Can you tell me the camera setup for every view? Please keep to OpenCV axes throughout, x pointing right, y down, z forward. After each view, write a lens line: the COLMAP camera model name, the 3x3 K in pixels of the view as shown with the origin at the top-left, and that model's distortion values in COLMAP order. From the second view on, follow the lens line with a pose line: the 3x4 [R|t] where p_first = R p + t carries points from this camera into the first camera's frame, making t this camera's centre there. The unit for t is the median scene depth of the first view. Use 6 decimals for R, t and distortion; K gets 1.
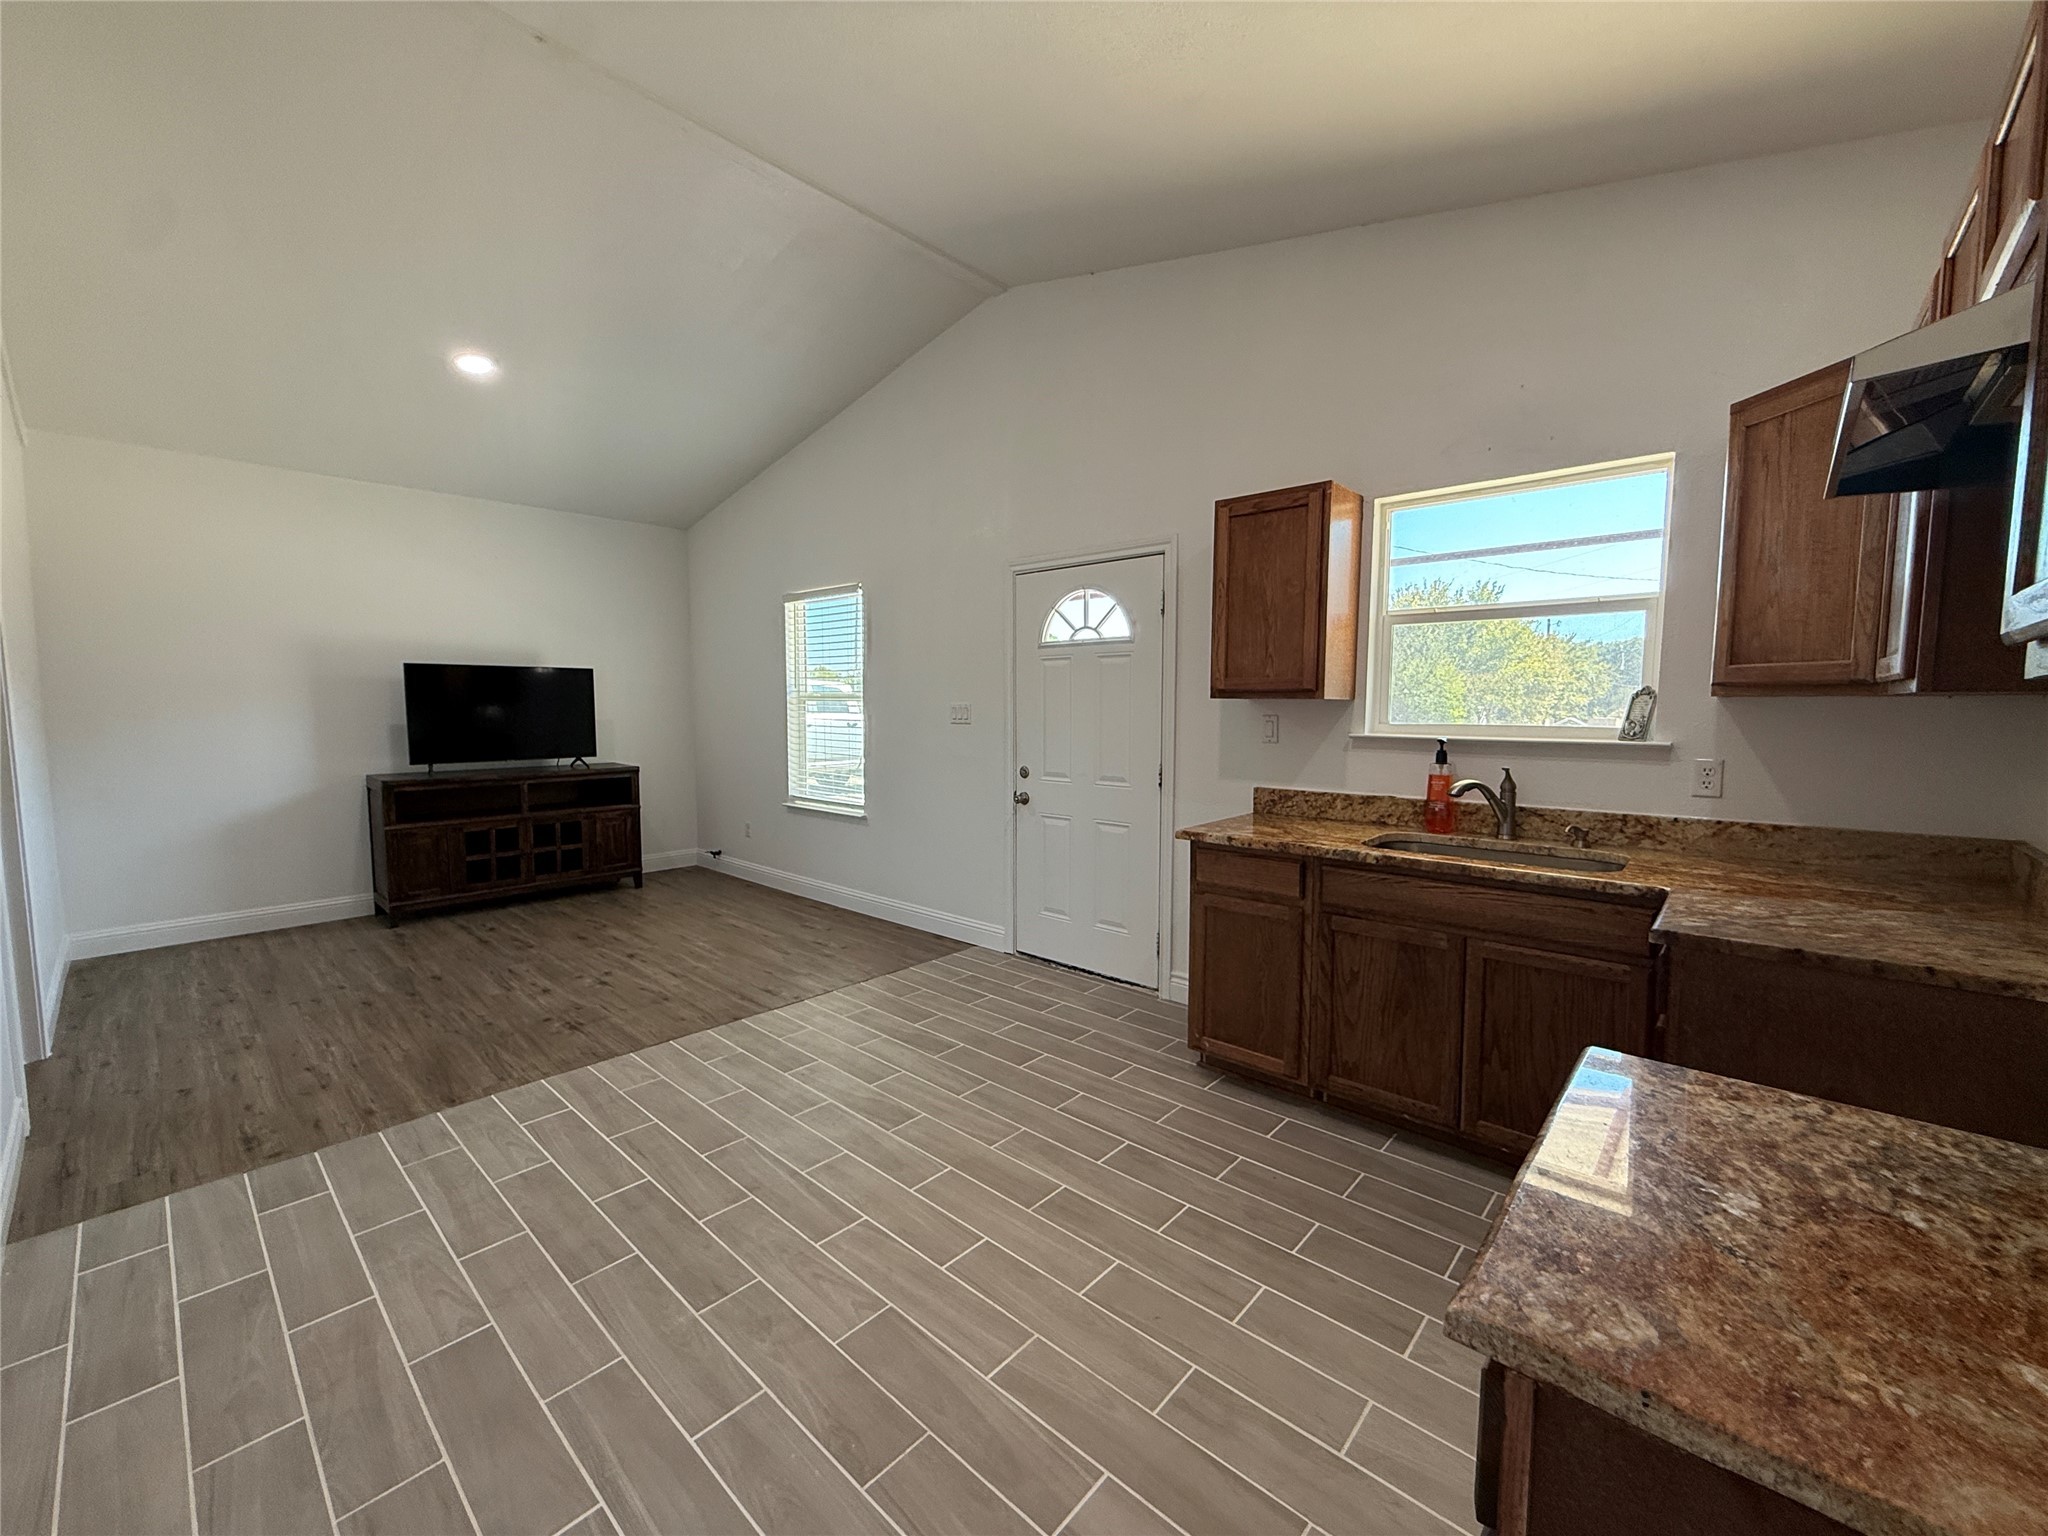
lens RADIAL K [[816.6, 0, 1021.2], [0, 816.6, 765.1], [0, 0, 1]] dist [-0.000393, 0.000695]
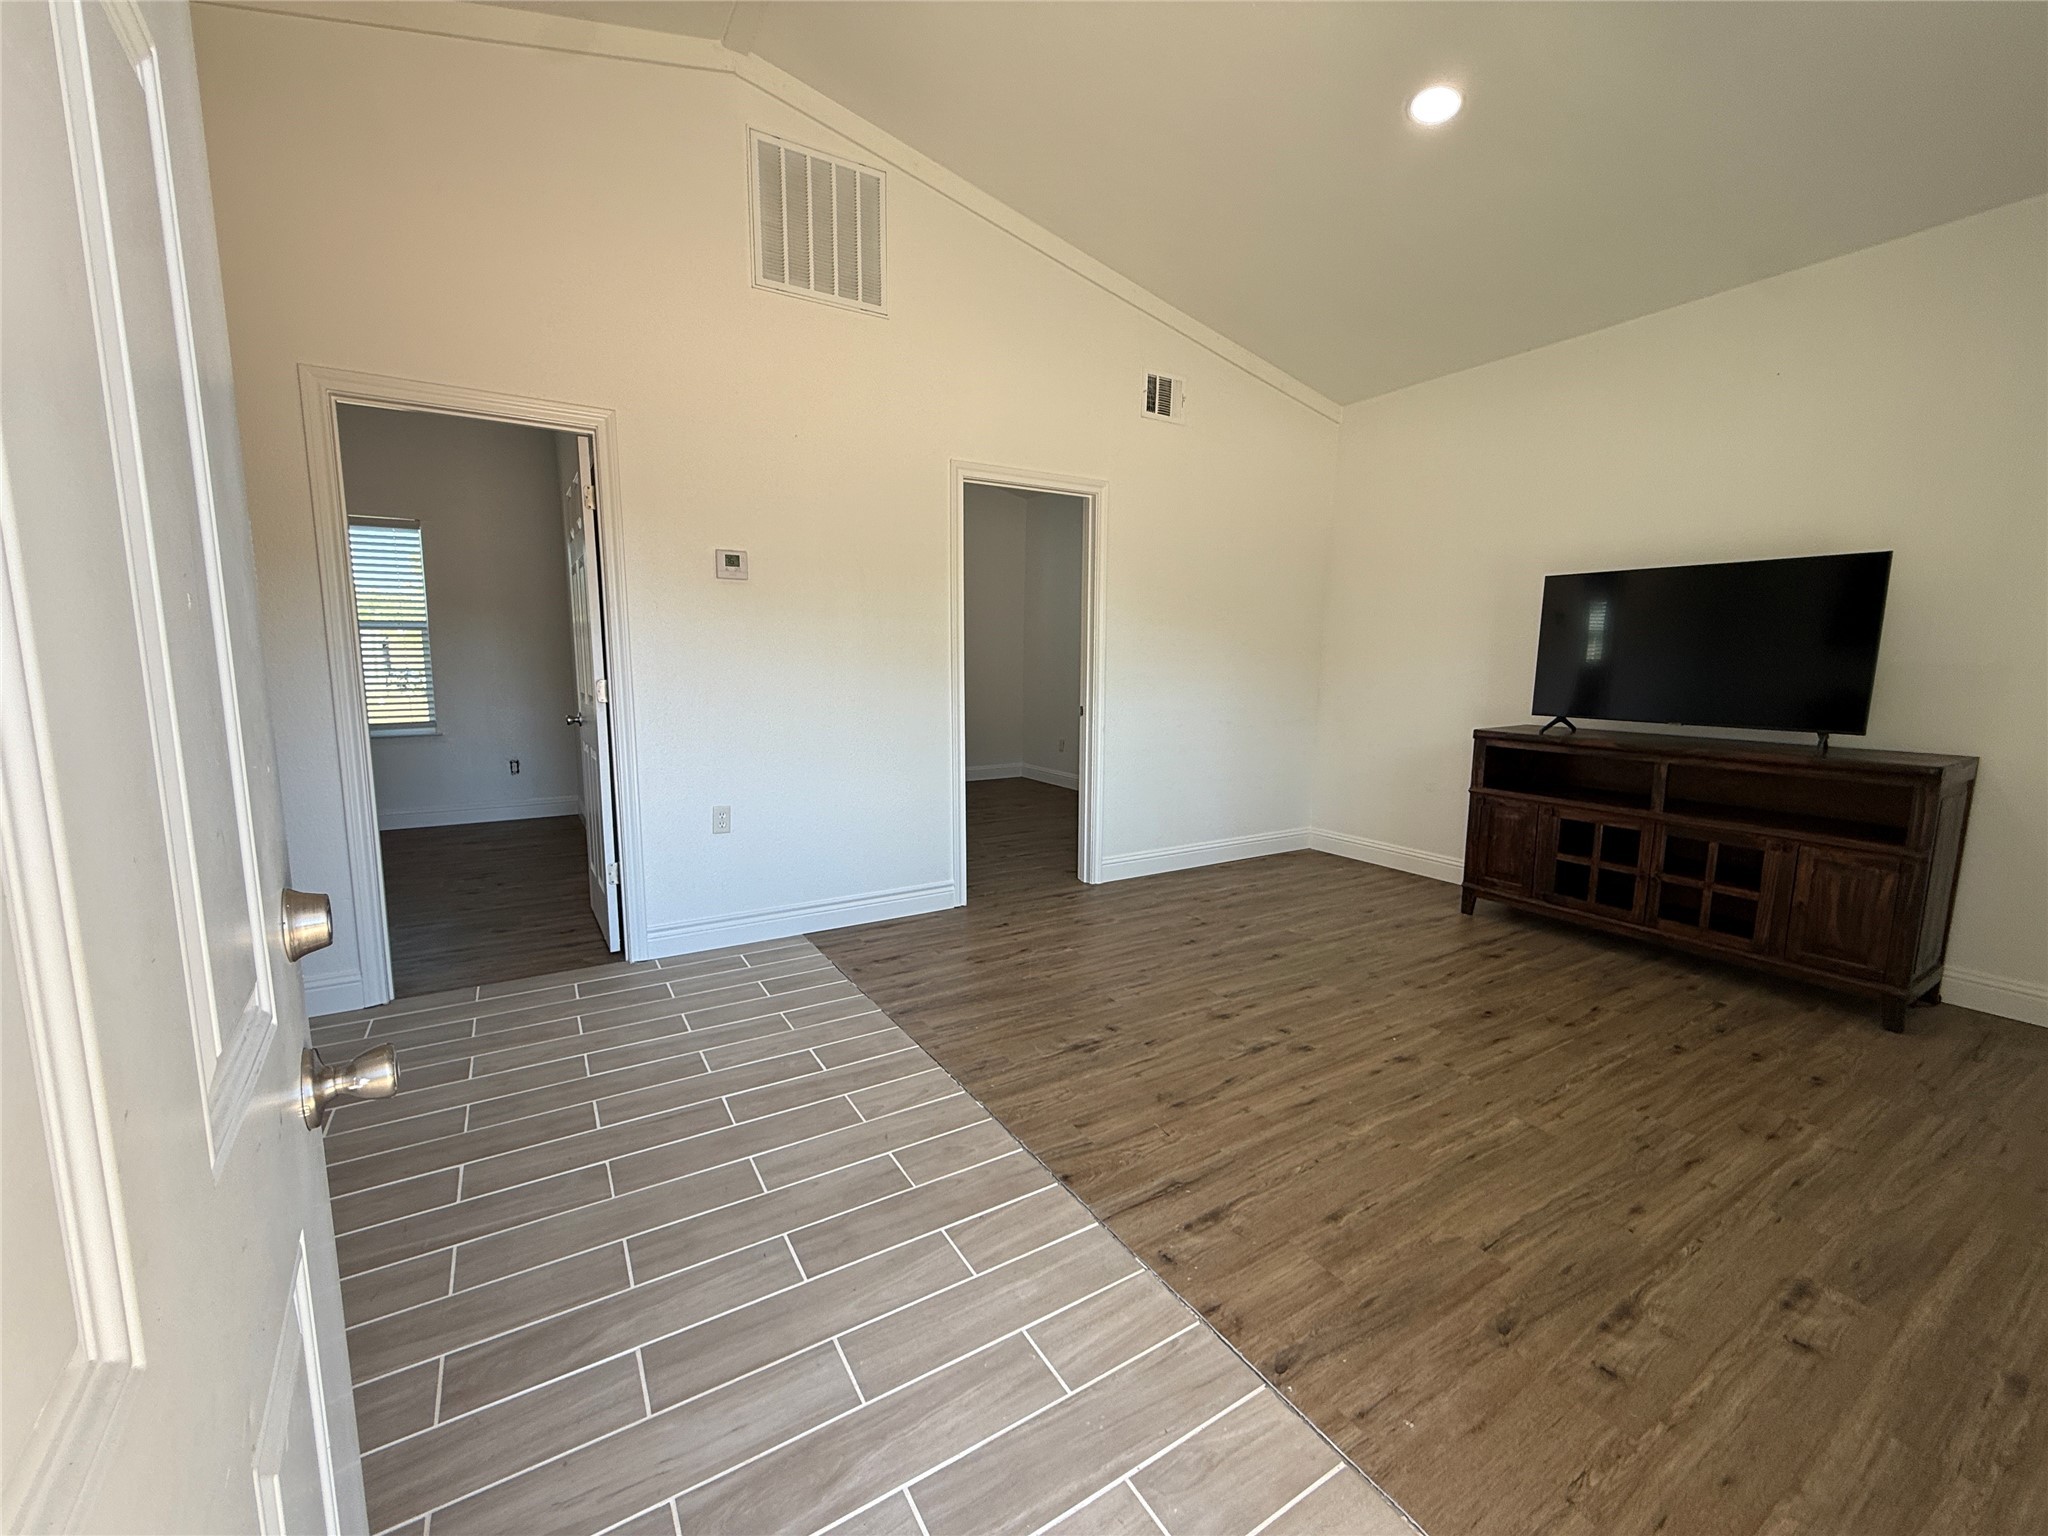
lens RADIAL K [[816.6, 0, 1012.9], [0, 816.6, 768.5], [0, 0, 1]] dist [-0.000393, 0.000695]
pose [[-0.280026, 0.128608, -0.951339, 0.134870], [-0.082307, 0.984120, 0.157267, -0.040043], [0.956457, 0.122341, -0.264994, 0.987007]]
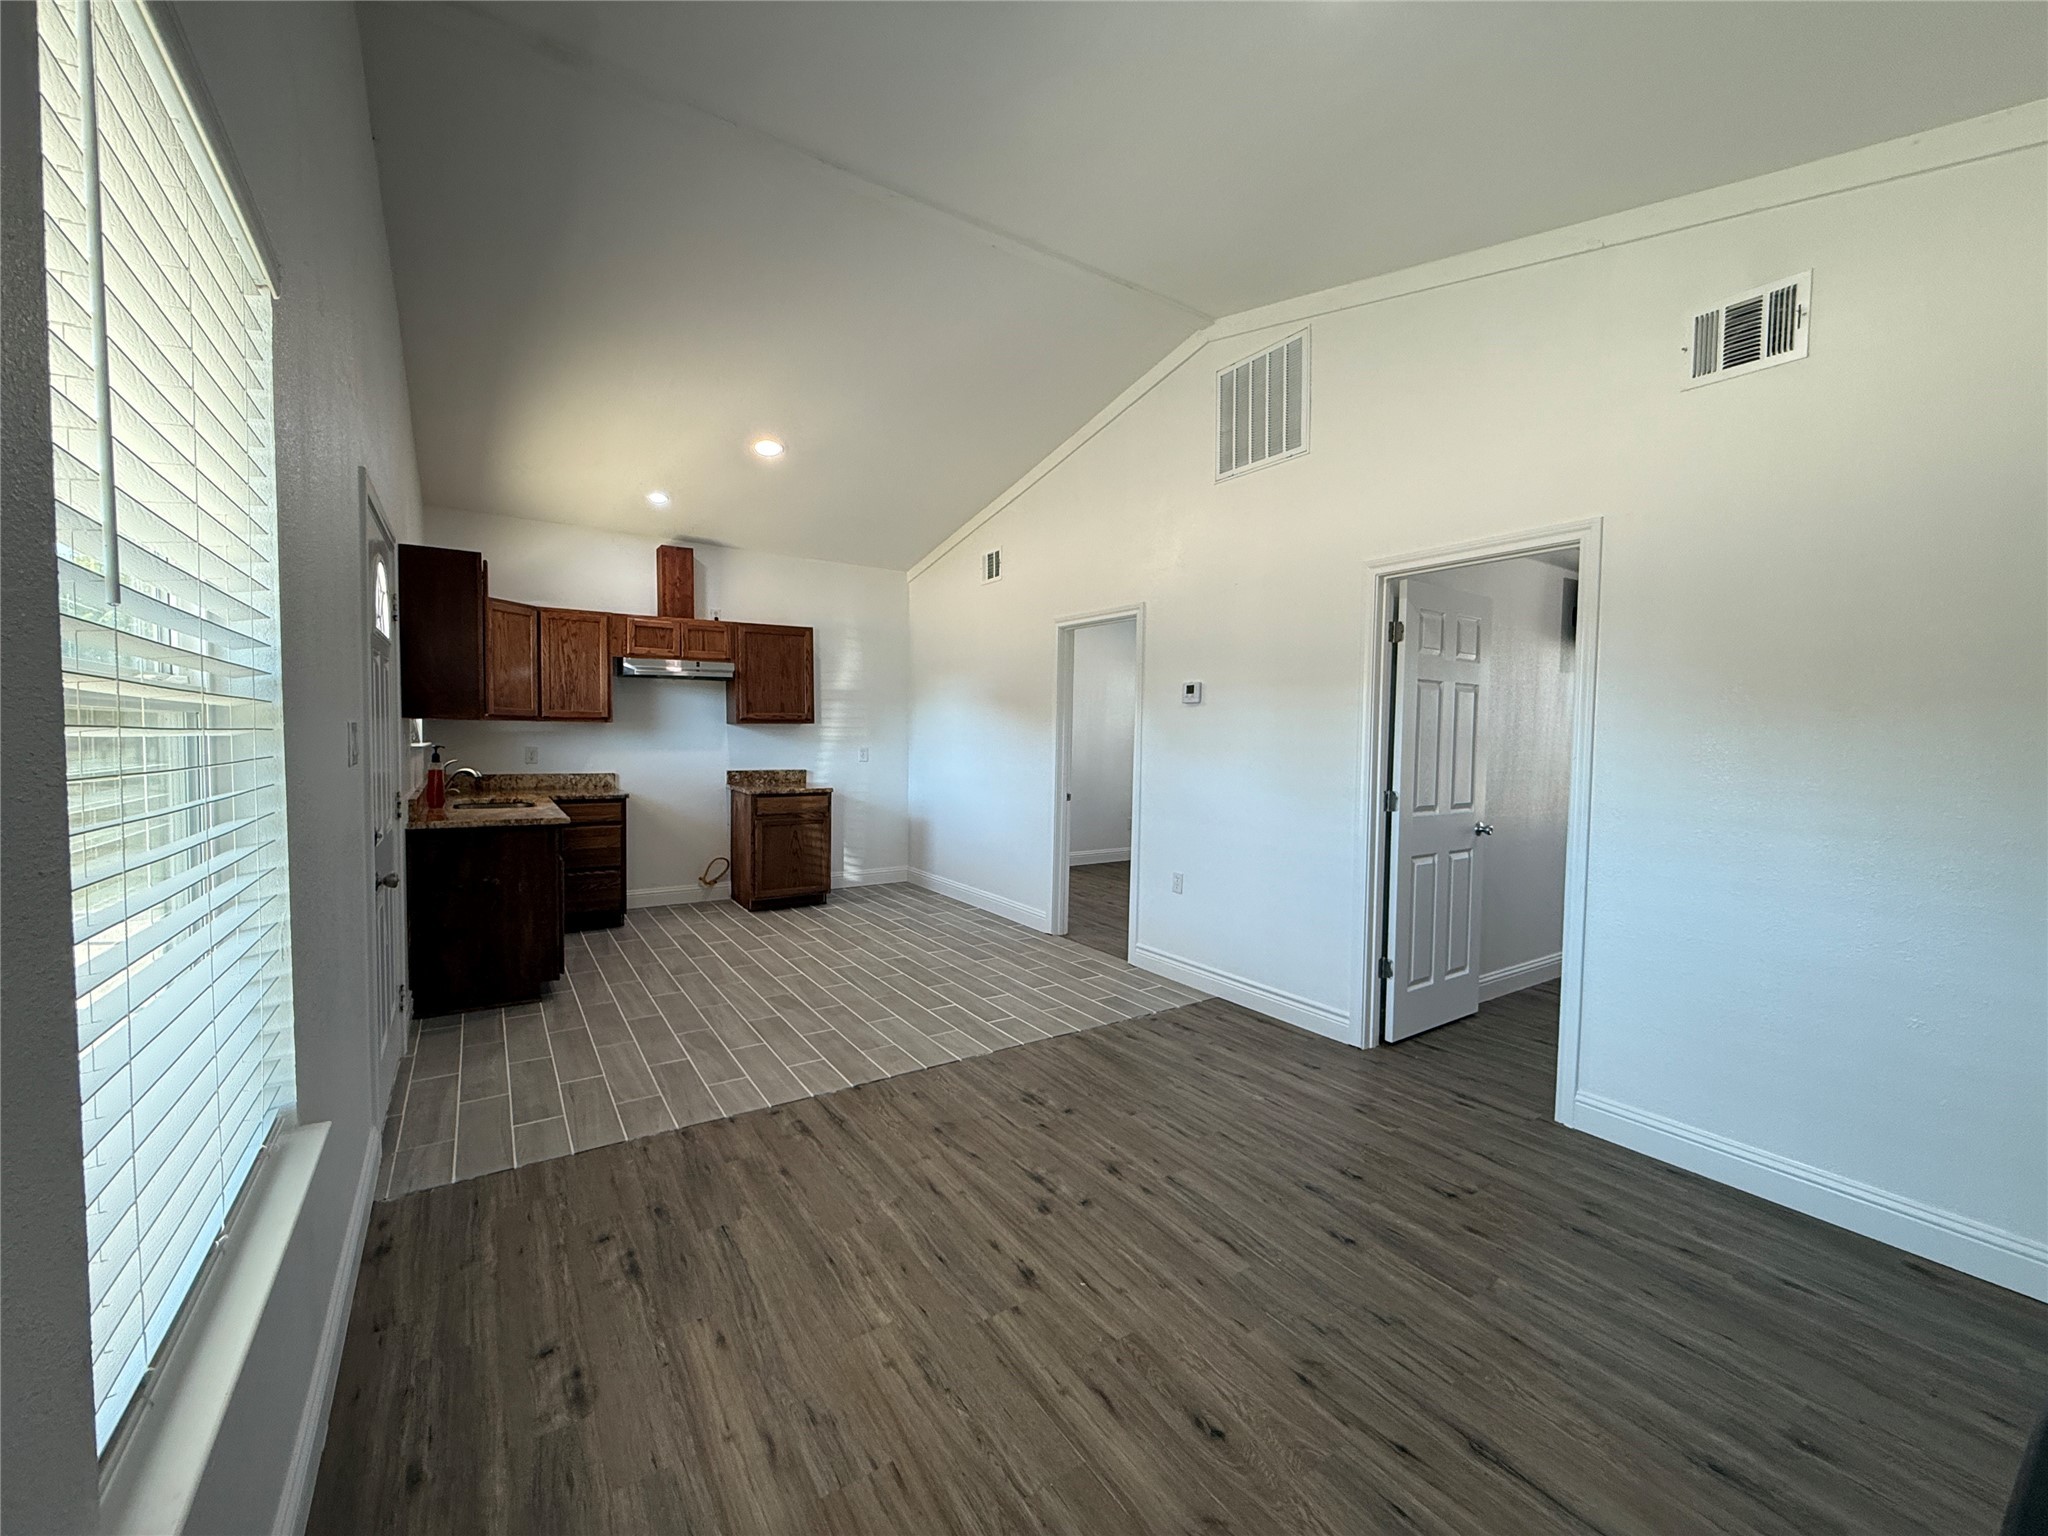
lens RADIAL K [[816.6, 0, 1025.4], [0, 816.6, 774.2], [0, 0, 1]] dist [-0.000393, 0.000695]
pose [[-0.971476, -0.027165, 0.235575, -0.660101], [0.002902, 0.991980, 0.126359, -0.122389], [-0.237118, 0.123438, -0.963607, 1.611380]]
